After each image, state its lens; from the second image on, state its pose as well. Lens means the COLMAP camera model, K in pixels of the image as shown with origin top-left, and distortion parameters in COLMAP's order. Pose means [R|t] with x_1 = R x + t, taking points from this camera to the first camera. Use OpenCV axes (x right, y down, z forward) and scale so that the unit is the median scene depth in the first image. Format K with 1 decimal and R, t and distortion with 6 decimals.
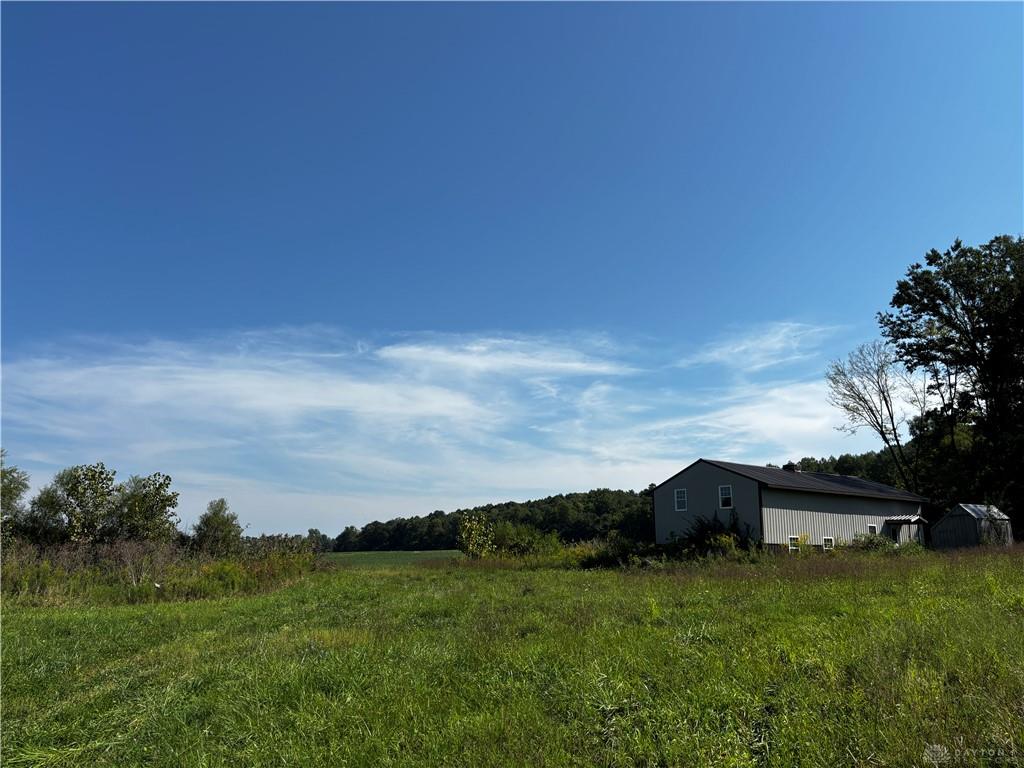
lens RADIAL K [[777.6, 0, 512.5], [0, 777.6, 382.9], [0, 0, 1]] dist [0.000479, 0.000729]
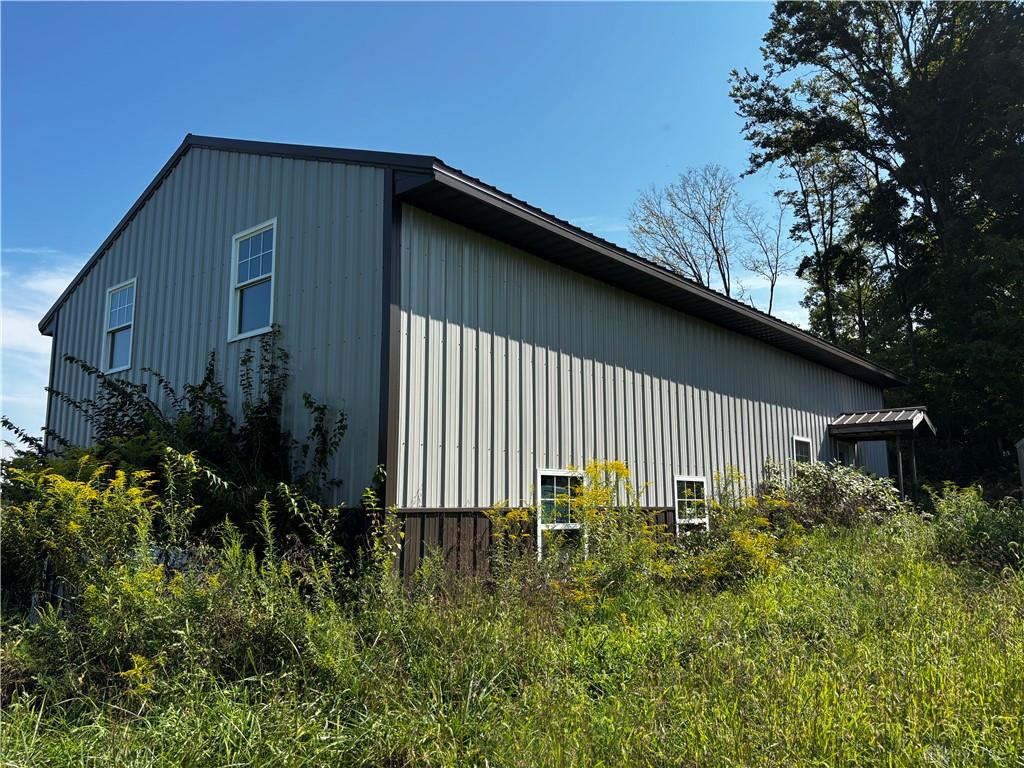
lens RADIAL K [[777.6, 0, 511.9], [0, 777.6, 385.2], [0, 0, 1]] dist [0.000479, 0.000729]
pose [[0.962958, 0.029227, 0.268063, 0.283188], [-0.048807, 0.996581, 0.066669, 0.156255], [-0.265198, -0.077282, 0.961092, 0.780066]]
